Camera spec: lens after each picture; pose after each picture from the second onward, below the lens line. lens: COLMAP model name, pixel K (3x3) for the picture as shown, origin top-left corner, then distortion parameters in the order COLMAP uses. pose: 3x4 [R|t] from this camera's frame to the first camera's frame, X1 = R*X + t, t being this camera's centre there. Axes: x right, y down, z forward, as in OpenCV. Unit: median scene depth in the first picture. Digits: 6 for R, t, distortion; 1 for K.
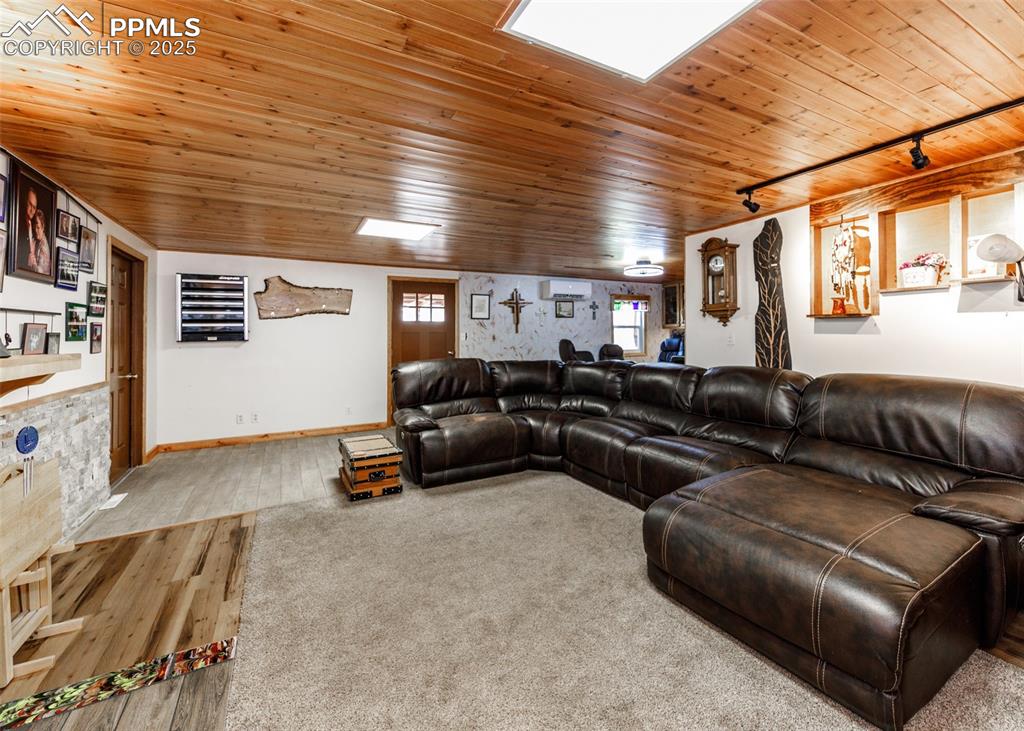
lens RADIAL K [[429.2, 0, 518.8], [0, 429.2, 329.7], [0, 0, 1]] dist [-0.001468, -0.000448]
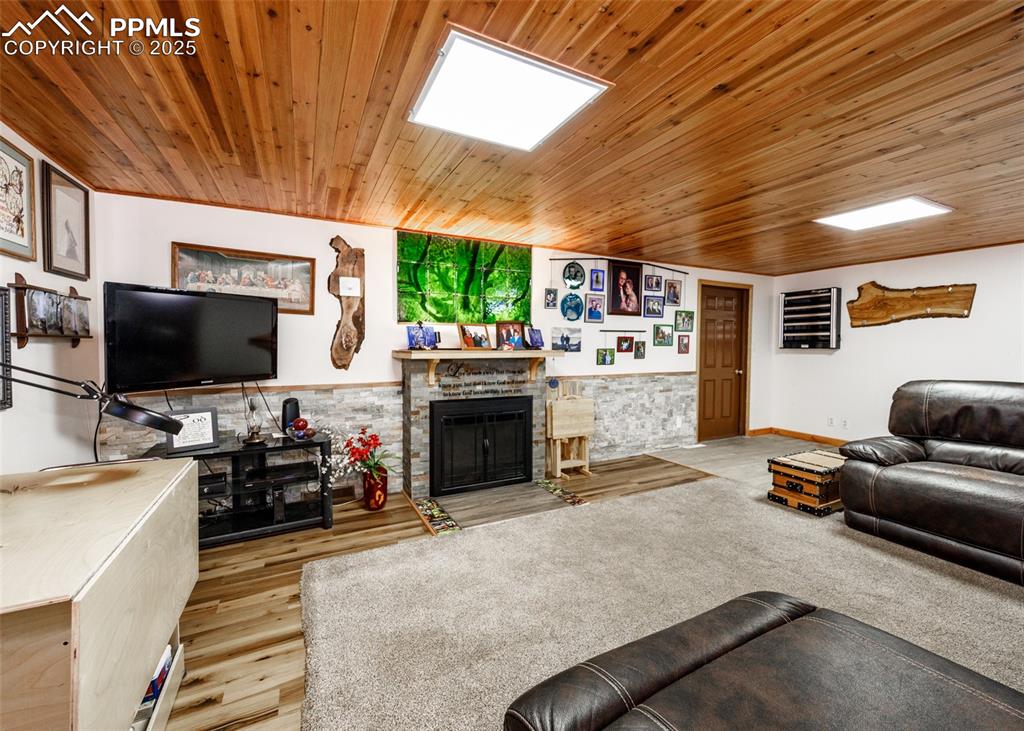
lens RADIAL K [[429.2, 0, 538.4], [0, 429.2, 357.0], [0, 0, 1]] dist [-0.001468, -0.000448]
pose [[0.002723, 0.038333, -0.999261, 0.633984], [0.006726, 0.999242, 0.038351, 0.000950], [0.999974, -0.006826, 0.002463, 0.409150]]
